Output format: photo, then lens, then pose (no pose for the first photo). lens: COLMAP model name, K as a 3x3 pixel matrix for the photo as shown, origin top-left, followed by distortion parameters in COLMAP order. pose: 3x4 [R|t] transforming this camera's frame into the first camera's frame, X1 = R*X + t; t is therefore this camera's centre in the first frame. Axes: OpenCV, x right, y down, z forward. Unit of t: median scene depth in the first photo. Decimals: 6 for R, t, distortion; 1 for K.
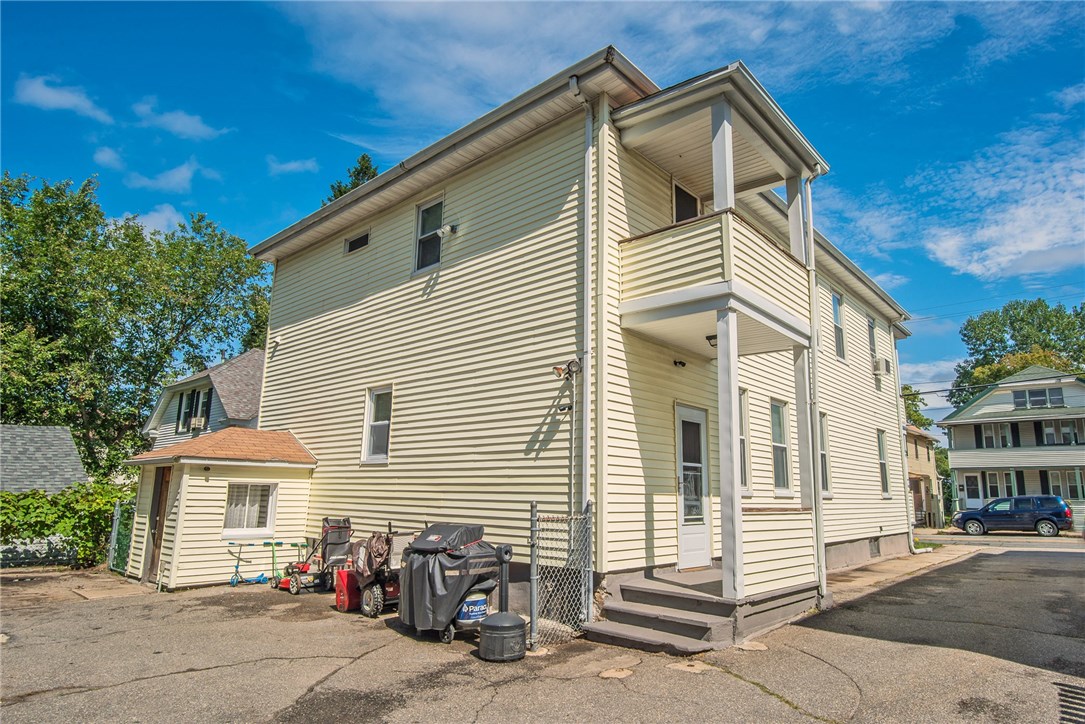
lens RADIAL K [[631.5, 0, 547.2], [0, 631.5, 364.3], [0, 0, 1]] dist [-0.027205, -0.000115]
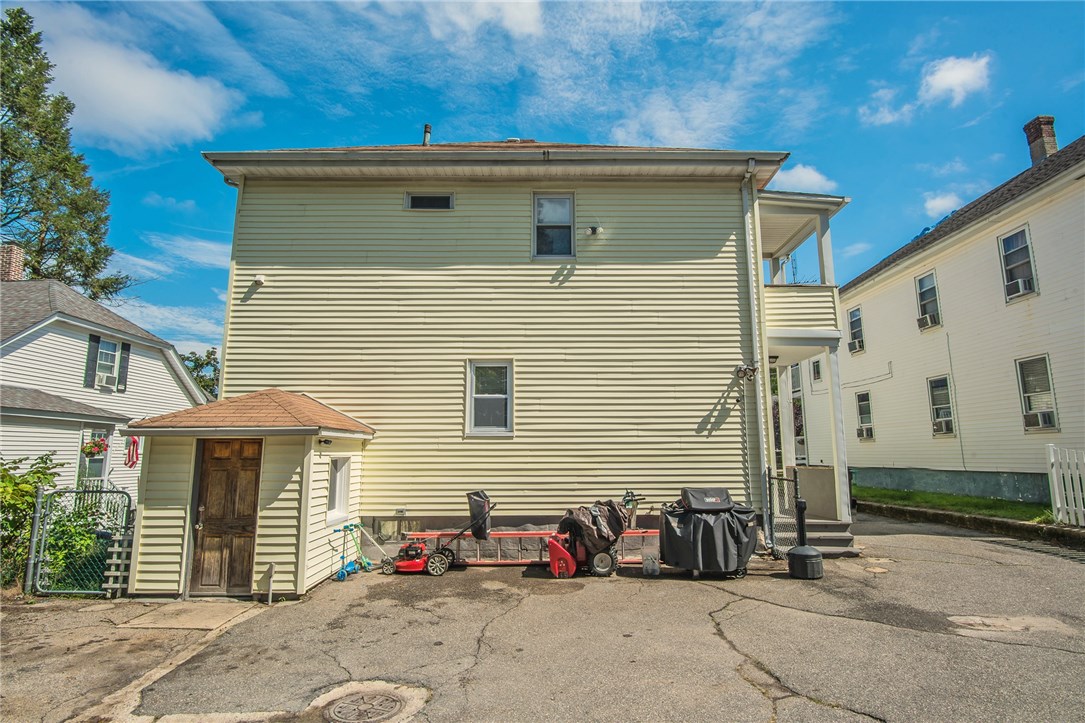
lens RADIAL K [[552.1, 0, 542.5], [0, 552.1, 361.5], [0, 0, 1]] dist [-0.018185, -0.000600]
pose [[0.737217, 0.095233, 0.668911, -0.858394], [-0.121972, 0.992510, -0.006876, 0.036274], [-0.664556, -0.076519, 0.743311, 0.310728]]
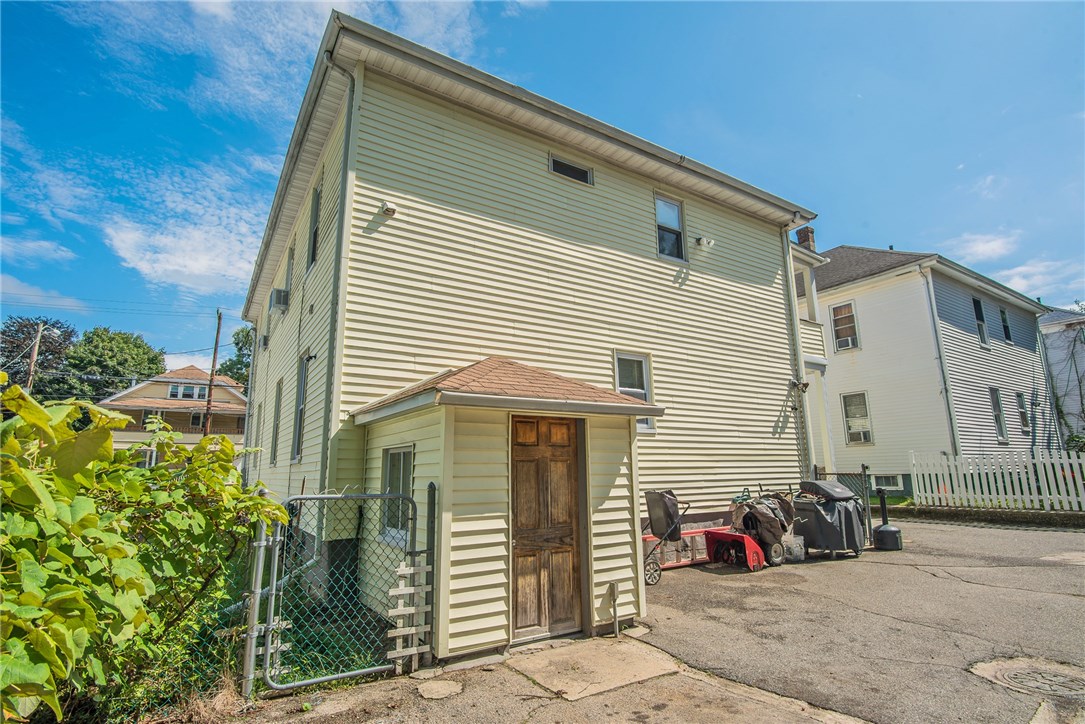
lens RADIAL K [[545.5, 0, 542.5], [0, 545.5, 362.0], [0, 0, 1]] dist [-0.017329, -0.000991]
pose [[0.261928, 0.176312, 0.948845, -1.168527], [-0.176326, 0.975364, -0.132565, 0.197604], [-0.948843, -0.132583, 0.286564, 0.961961]]
